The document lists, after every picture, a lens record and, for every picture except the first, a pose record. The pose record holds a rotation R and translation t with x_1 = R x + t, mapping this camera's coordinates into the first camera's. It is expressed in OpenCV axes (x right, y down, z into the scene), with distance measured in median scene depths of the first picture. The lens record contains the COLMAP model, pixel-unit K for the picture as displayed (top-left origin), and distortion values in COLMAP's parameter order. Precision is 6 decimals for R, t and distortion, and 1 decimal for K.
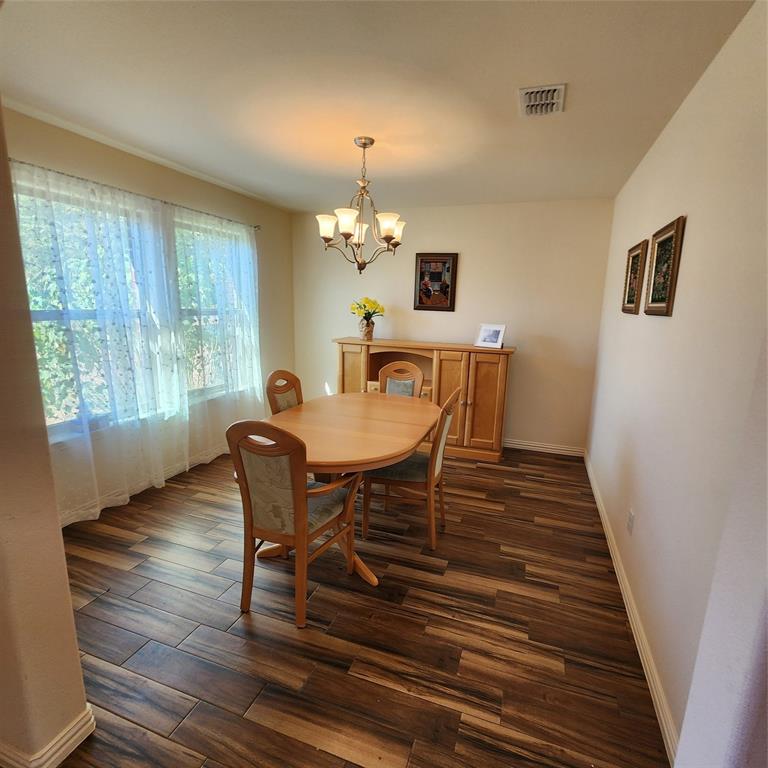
lens RADIAL K [[410.4, 0, 402.2], [0, 410.4, 385.7], [0, 0, 1]] dist [-0.040480, 0.000519]
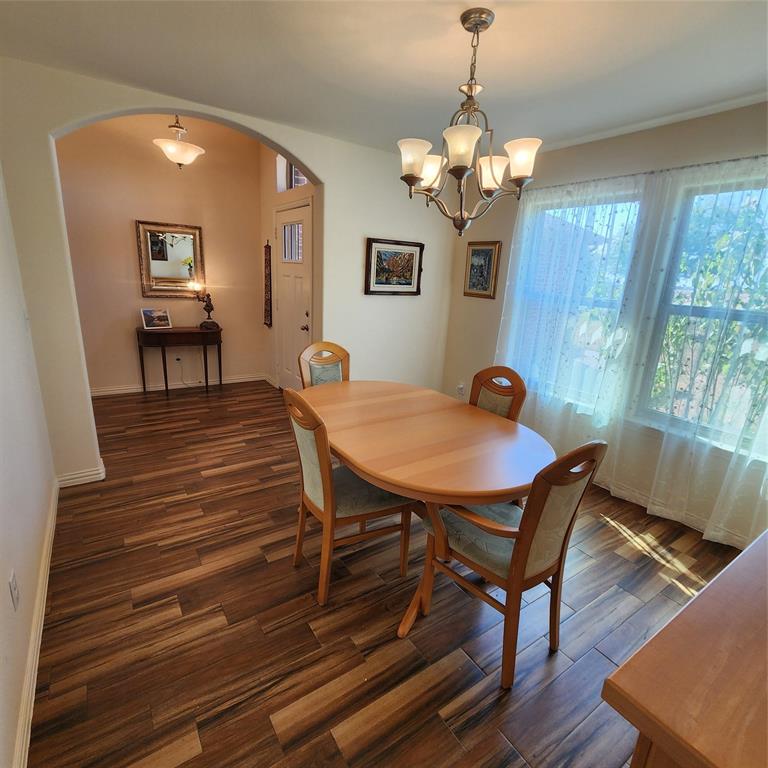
lens RADIAL K [[419.6, 0, 390.9], [0, 419.6, 385.7], [0, 0, 1]] dist [0.000448, 0.000031]
pose [[-0.605224, 0.166019, -0.778551, 0.660877], [-0.218015, 0.906051, 0.362686, -0.351826], [0.765620, 0.389242, -0.512169, 1.663094]]
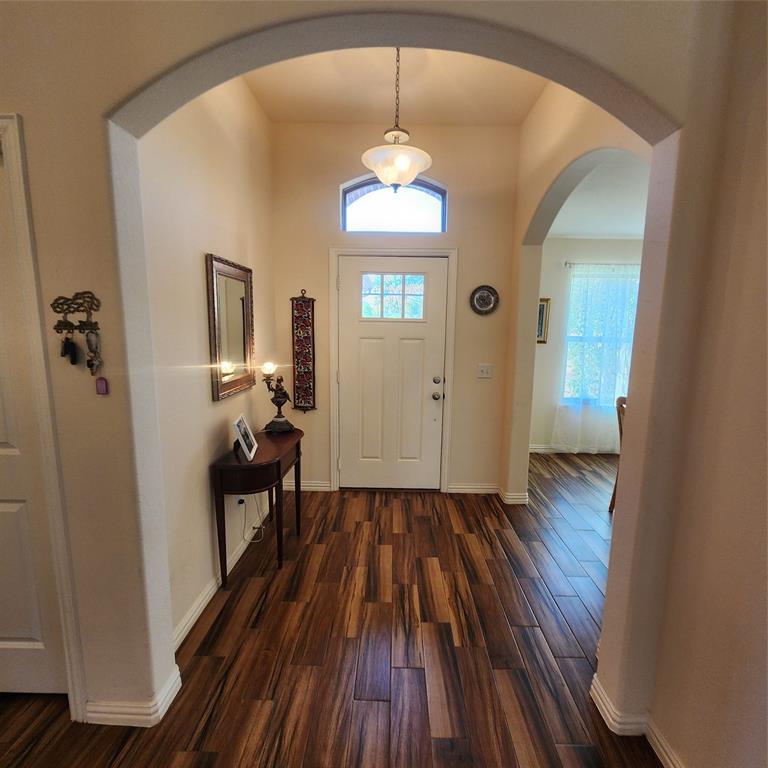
lens RADIAL K [[419.6, 0, 390.9], [0, 419.6, 385.7], [0, 0, 1]] dist [0.000448, 0.000031]
pose [[0.302816, 0.135020, -0.943436, 0.832563], [-0.198817, 0.977084, 0.076021, 0.073325], [0.932081, 0.164551, 0.322721, -0.481024]]
